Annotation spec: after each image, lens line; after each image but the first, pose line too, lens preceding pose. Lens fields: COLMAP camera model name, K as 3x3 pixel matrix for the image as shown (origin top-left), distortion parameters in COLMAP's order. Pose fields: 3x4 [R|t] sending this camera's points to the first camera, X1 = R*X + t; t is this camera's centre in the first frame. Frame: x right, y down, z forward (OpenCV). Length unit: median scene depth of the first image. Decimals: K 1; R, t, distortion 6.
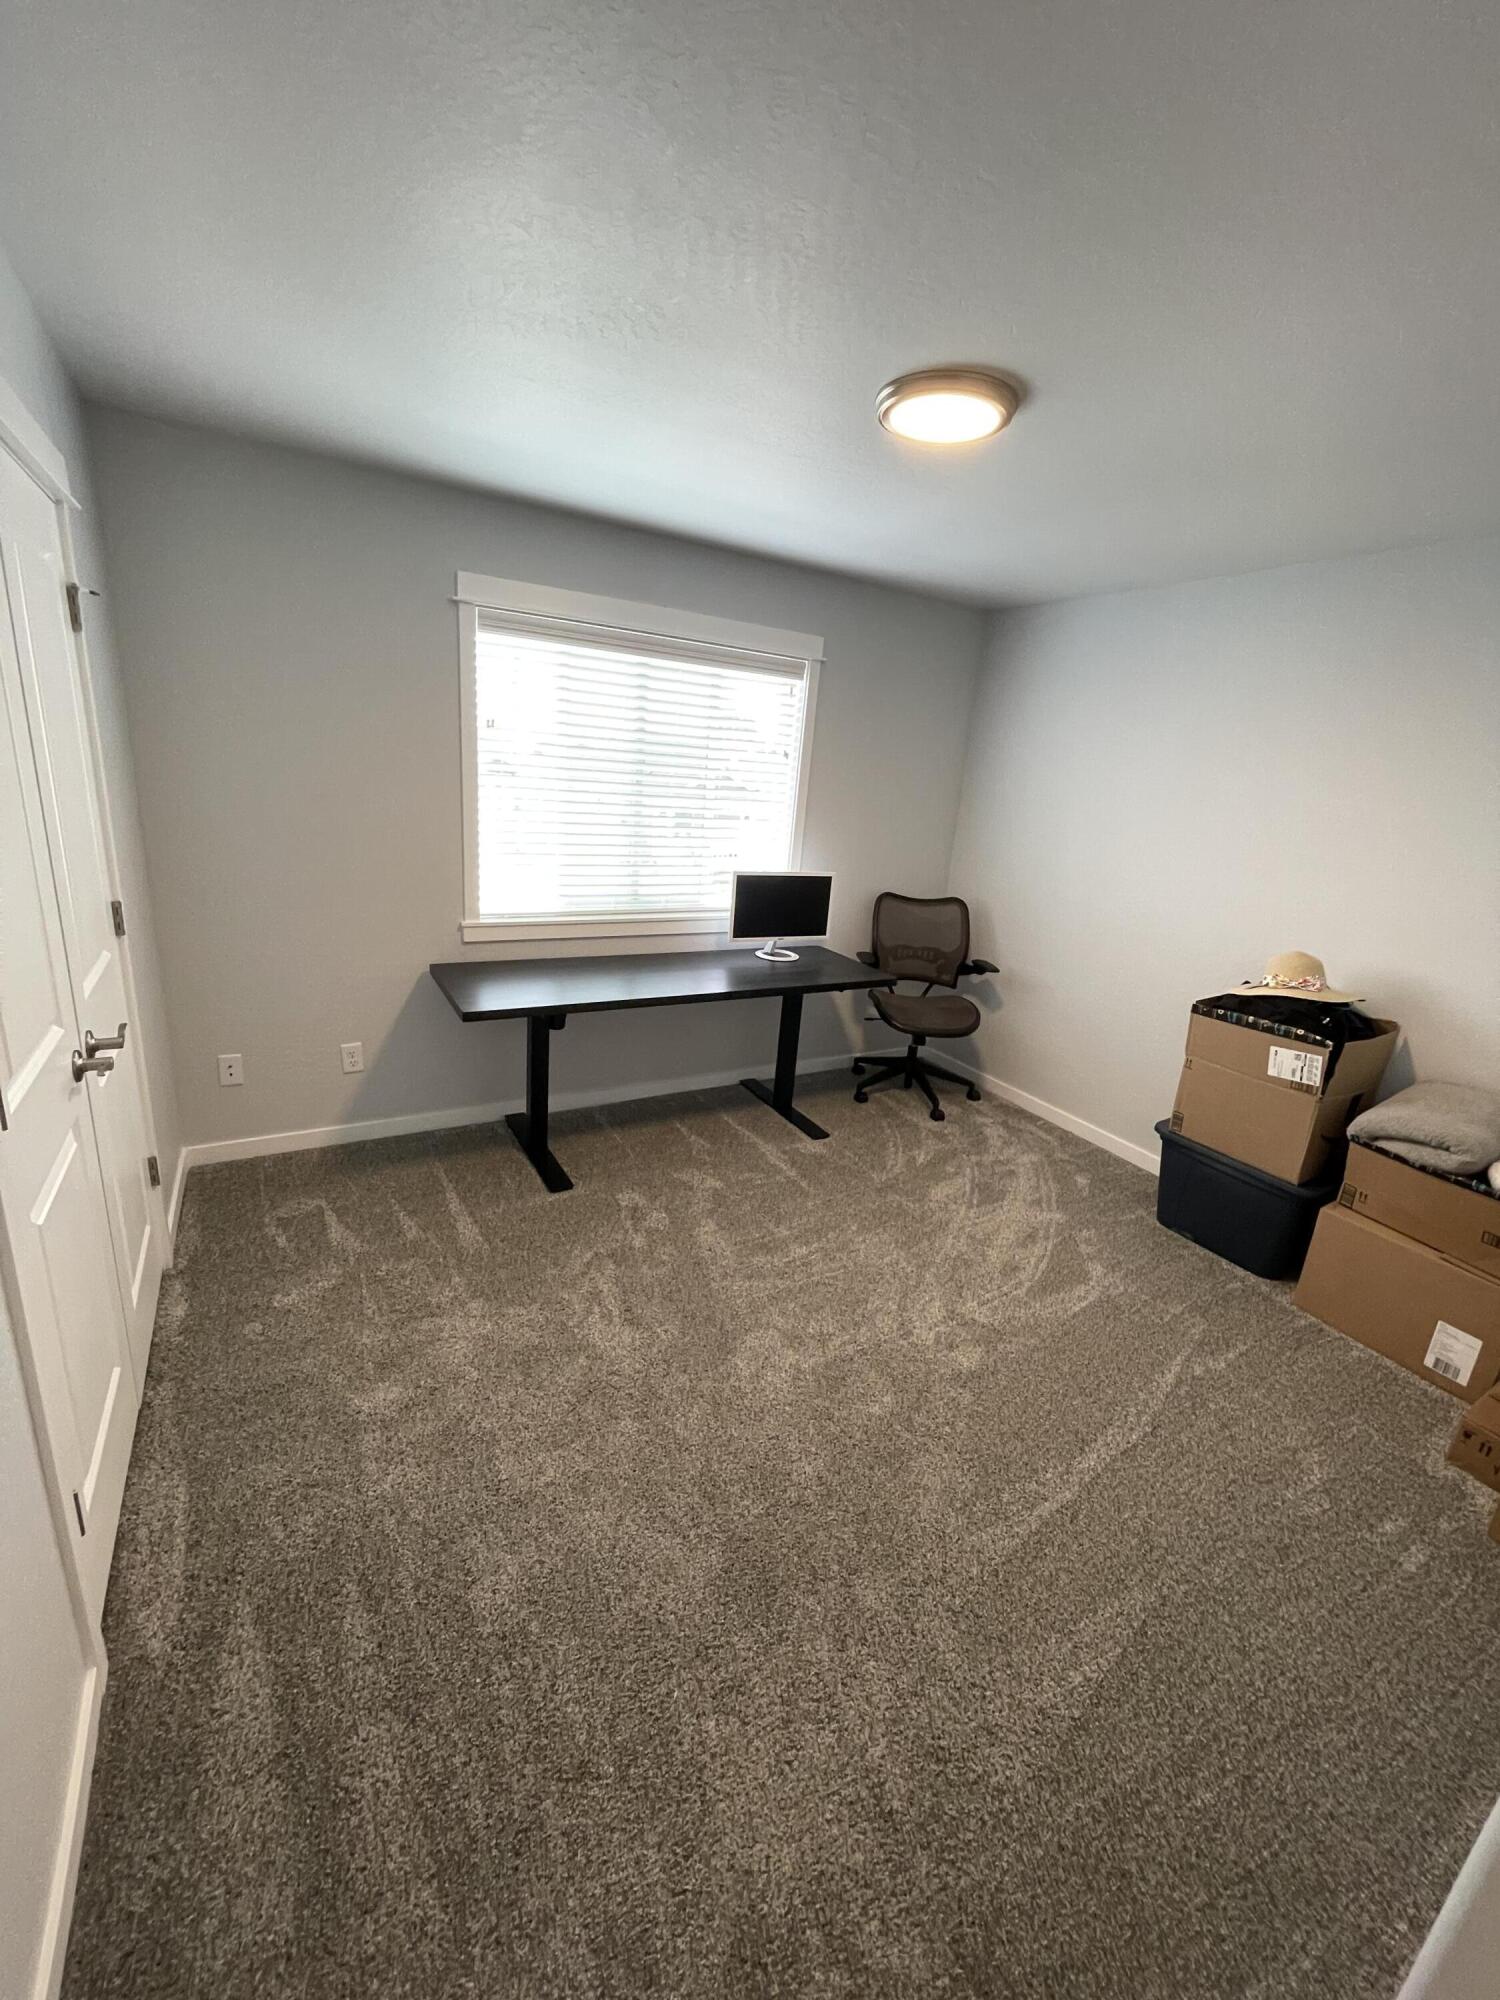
lens RADIAL K [[809.1, 0, 729.5], [0, 809.1, 1010.0], [0, 0, 1]] dist [0.003831, -0.001605]
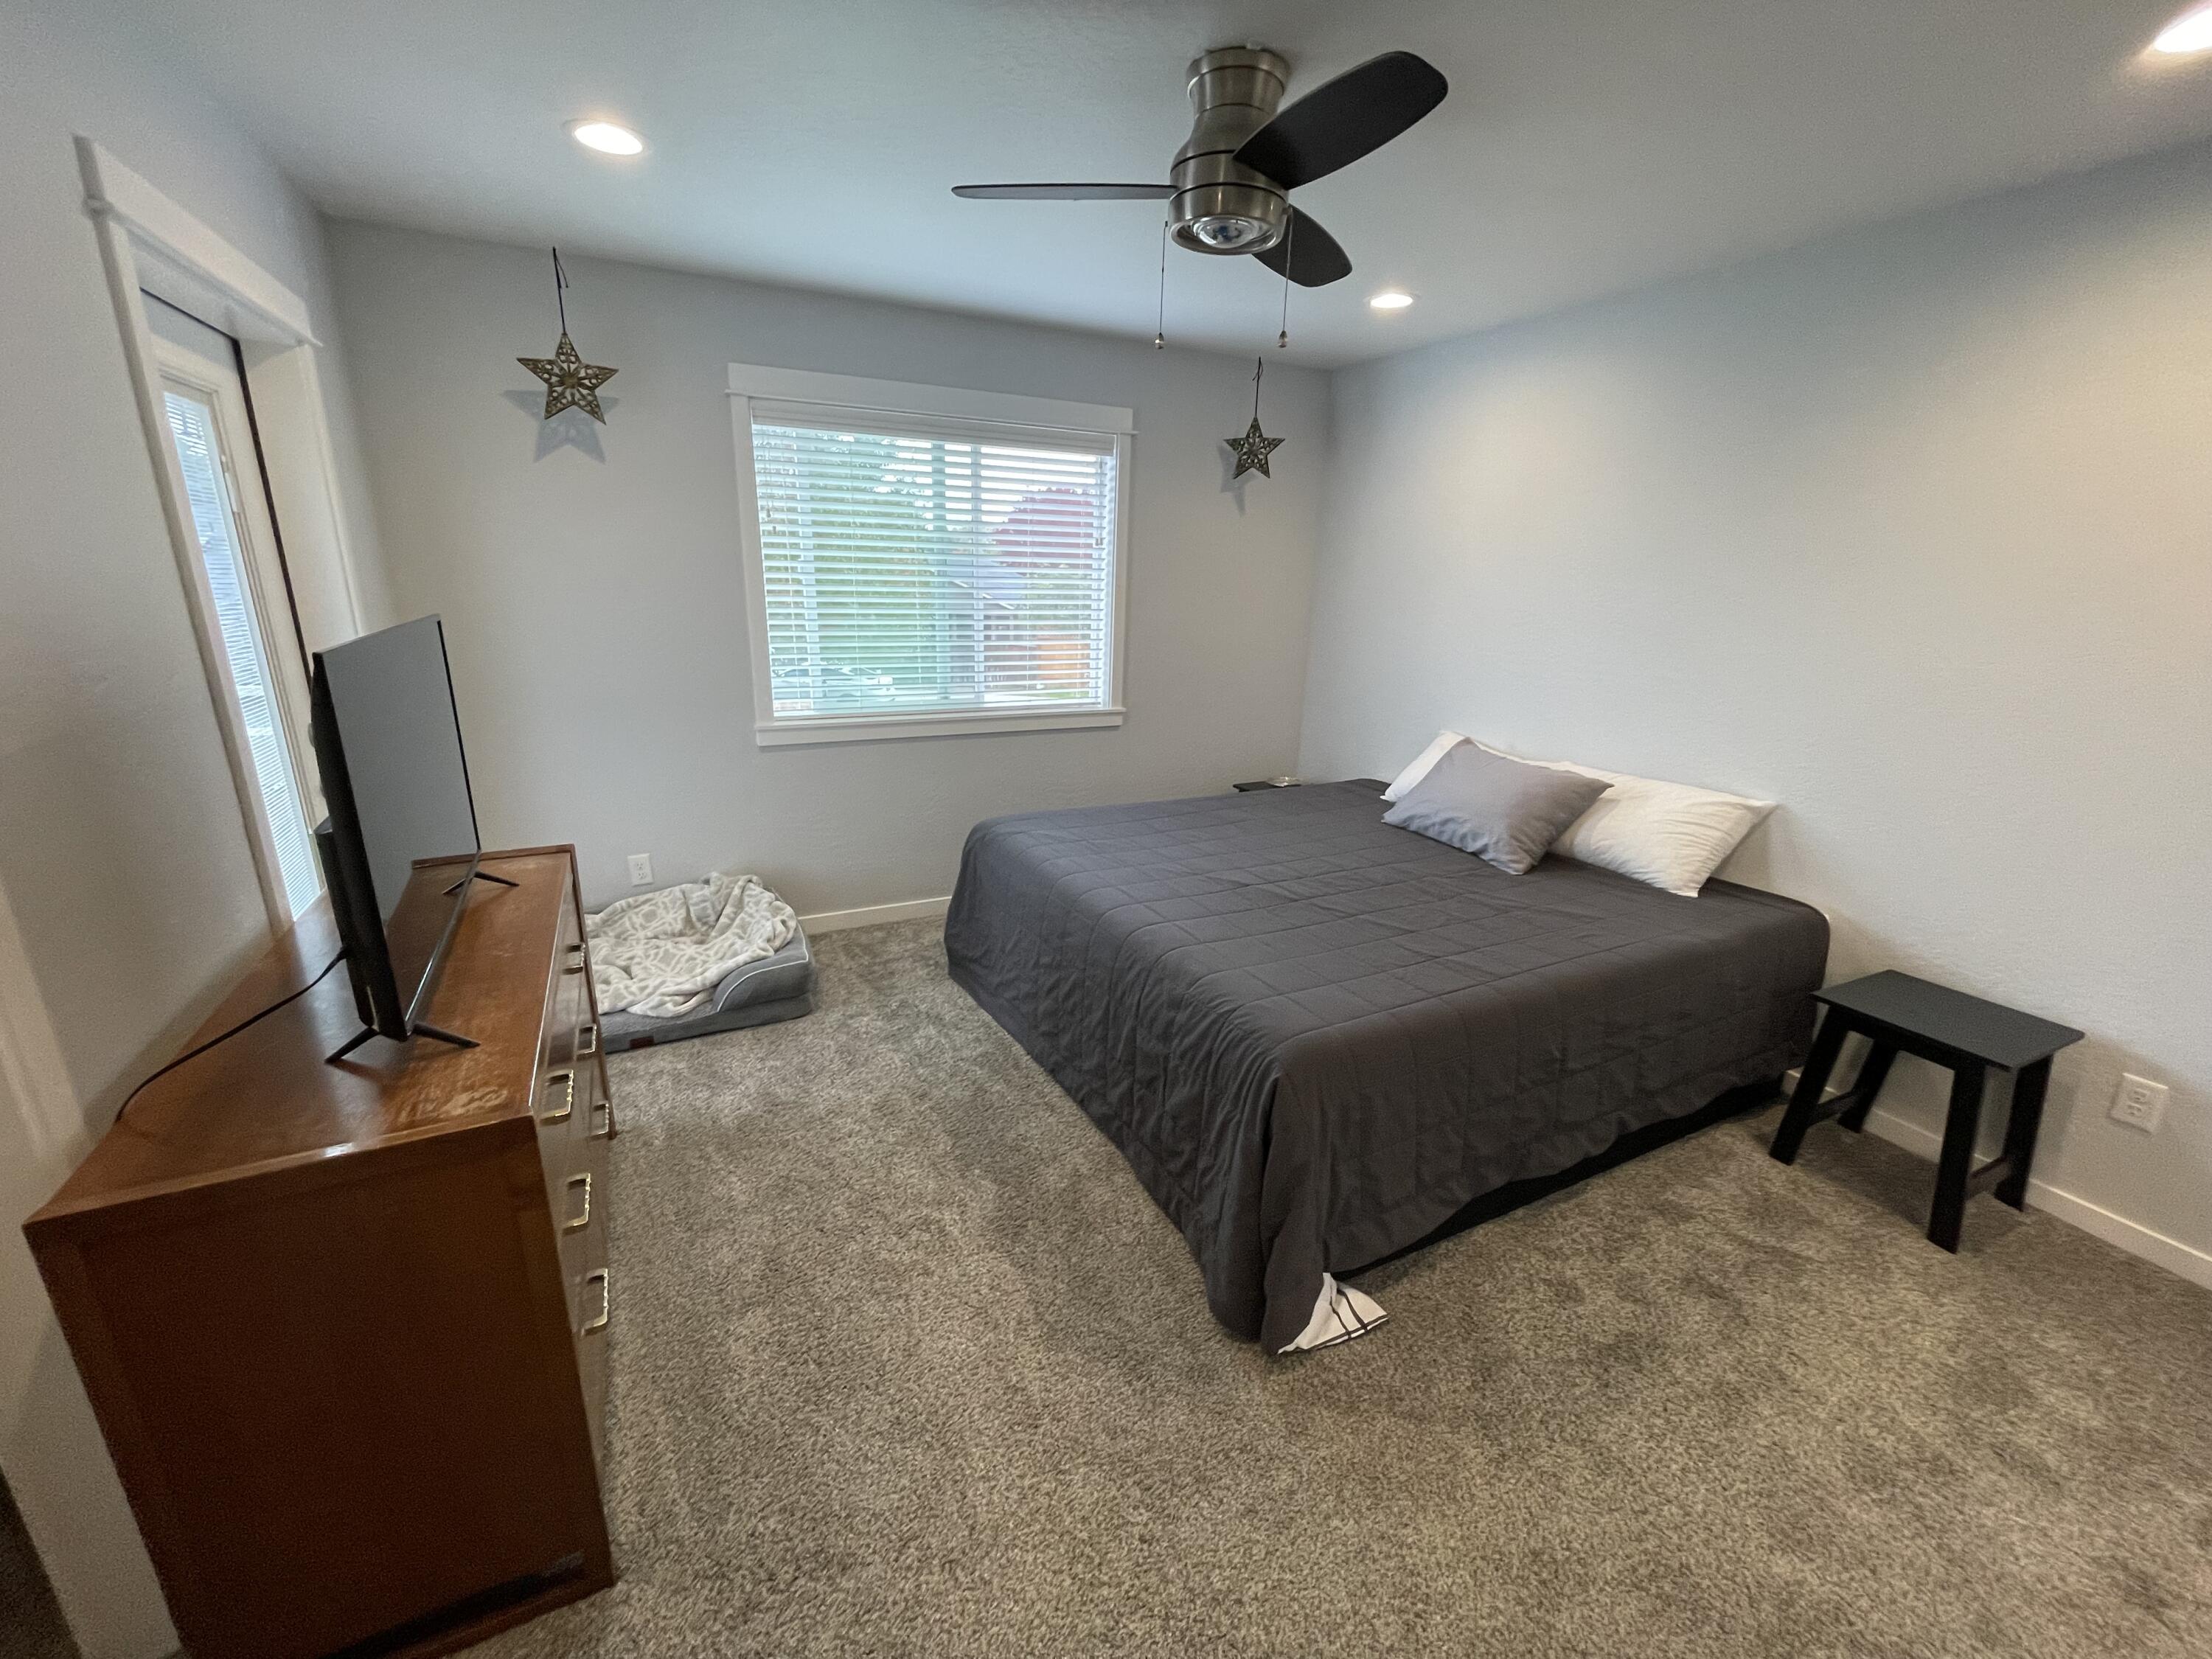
lens RADIAL K [[894.8, 0, 1099.3], [0, 894.8, 832.3], [0, 0, 1]] dist [0.003831, -0.001605]
pose [[0.997324, -0.034334, -0.064551, 0.138240], [0.033762, 0.999381, -0.009937, 0.039659], [0.064852, 0.007732, 0.997865, -0.032224]]
